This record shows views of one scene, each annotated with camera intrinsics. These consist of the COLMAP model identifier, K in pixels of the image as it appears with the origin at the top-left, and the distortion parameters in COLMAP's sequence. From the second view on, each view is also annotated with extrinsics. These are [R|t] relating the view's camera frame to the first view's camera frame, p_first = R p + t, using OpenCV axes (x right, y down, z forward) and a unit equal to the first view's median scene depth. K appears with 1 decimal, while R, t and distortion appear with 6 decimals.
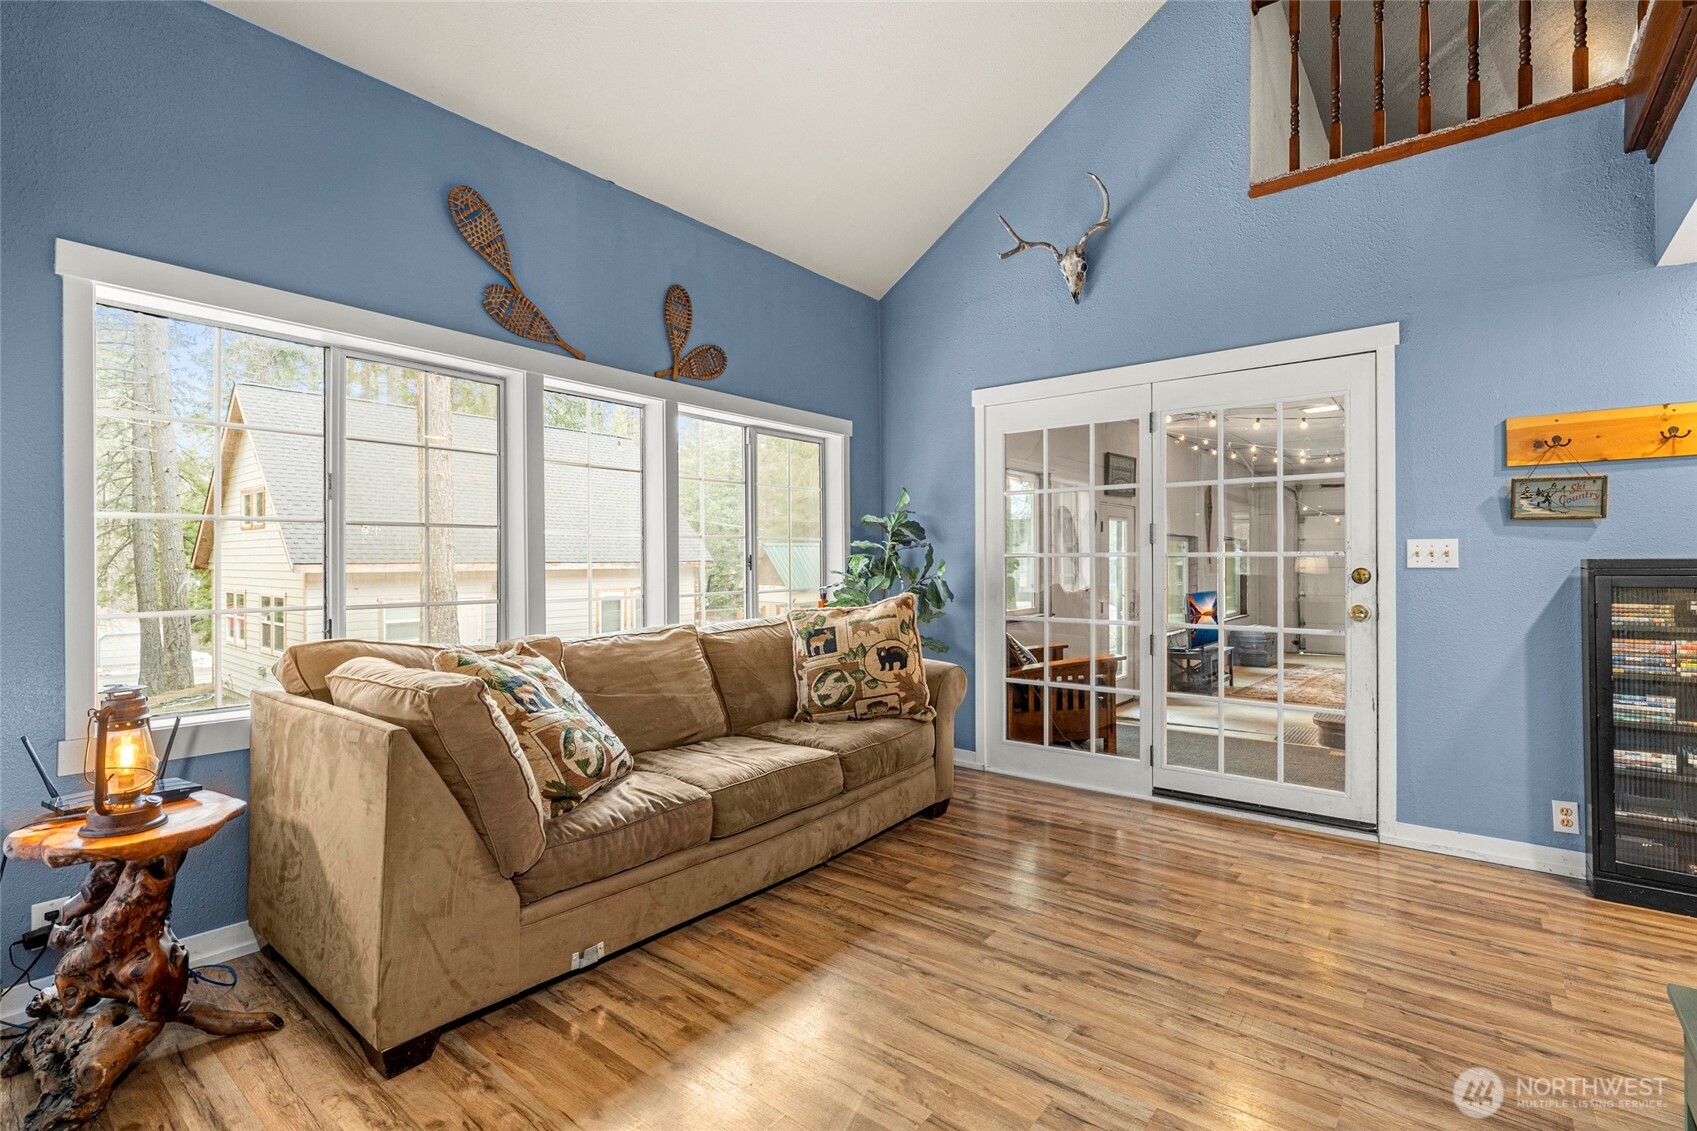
lens RADIAL K [[777.4, 0, 842.7], [0, 777.4, 555.9], [0, 0, 1]] dist [-0.000704, -0.000469]
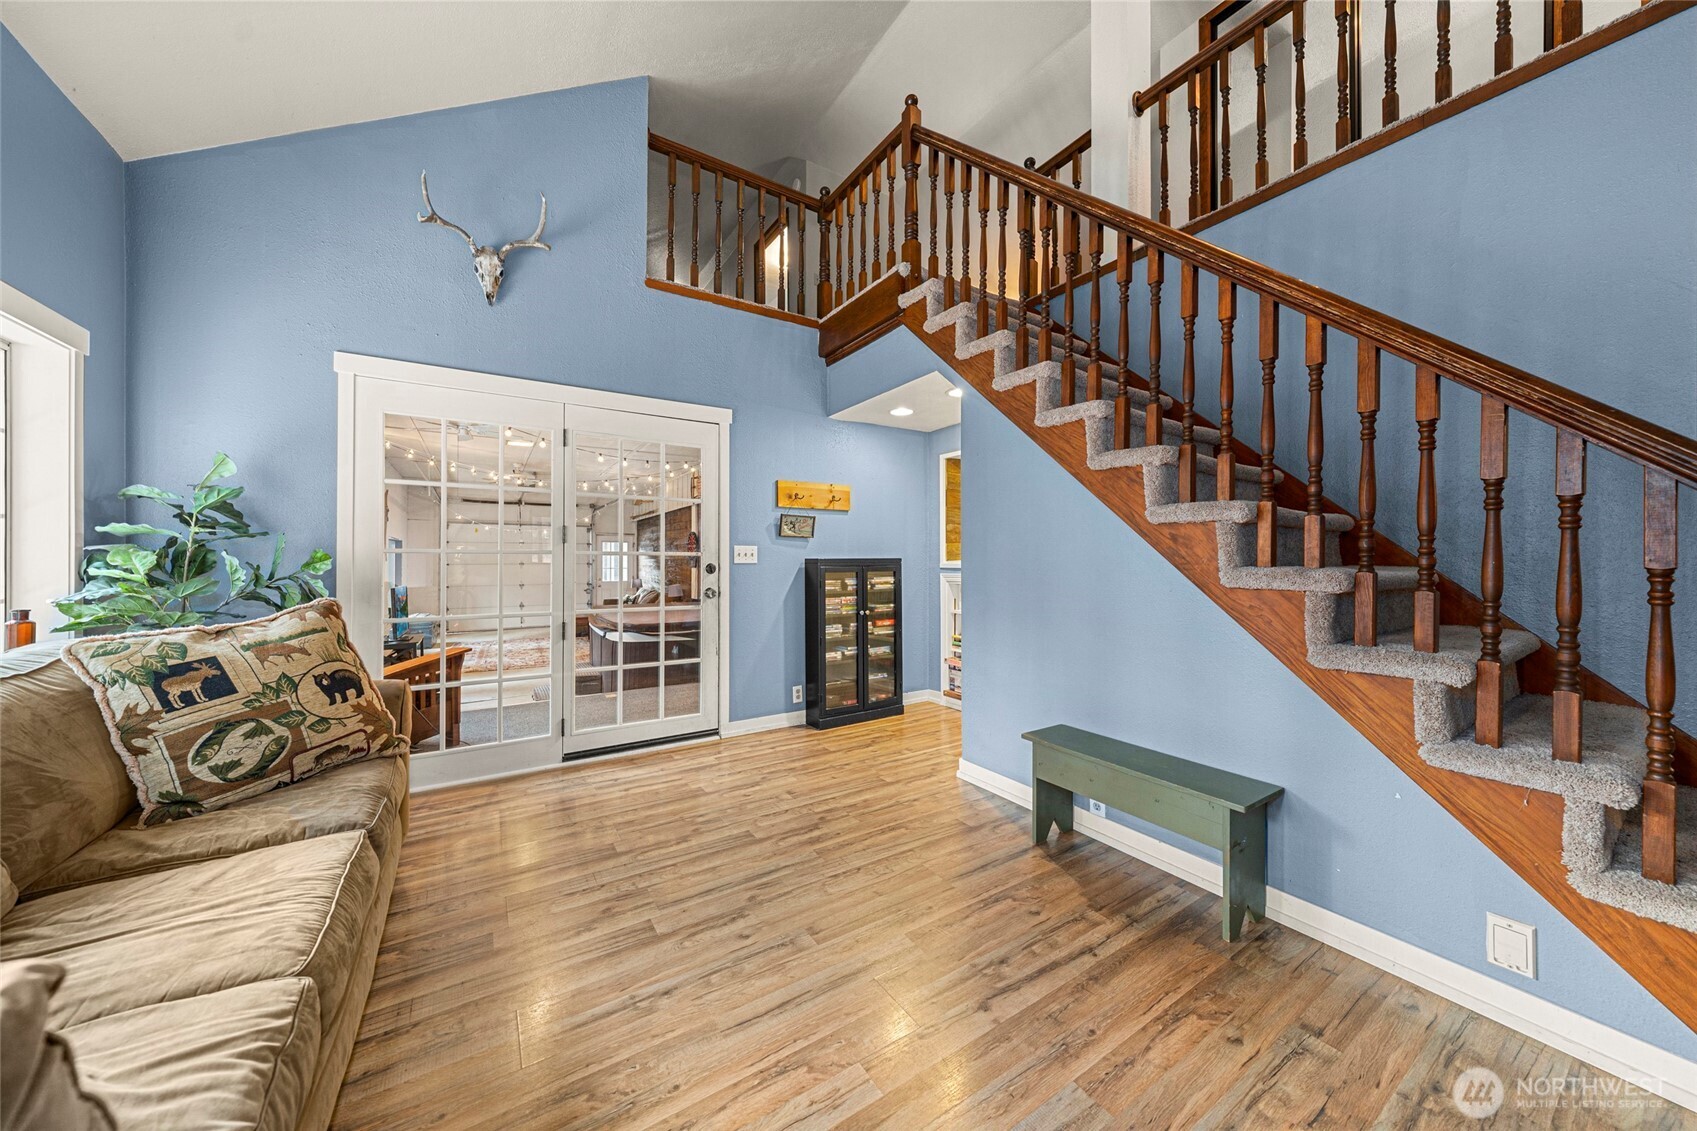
lens RADIAL K [[581.7, 0, 841.4], [0, 581.7, 560.1], [0, 0, 1]] dist [-0.004371, 0.000148]
pose [[0.316257, 0.004511, 0.948663, -0.324484], [-0.006734, 0.999974, -0.002510, 0.009600], [-0.948650, -0.005594, 0.316279, 0.381582]]
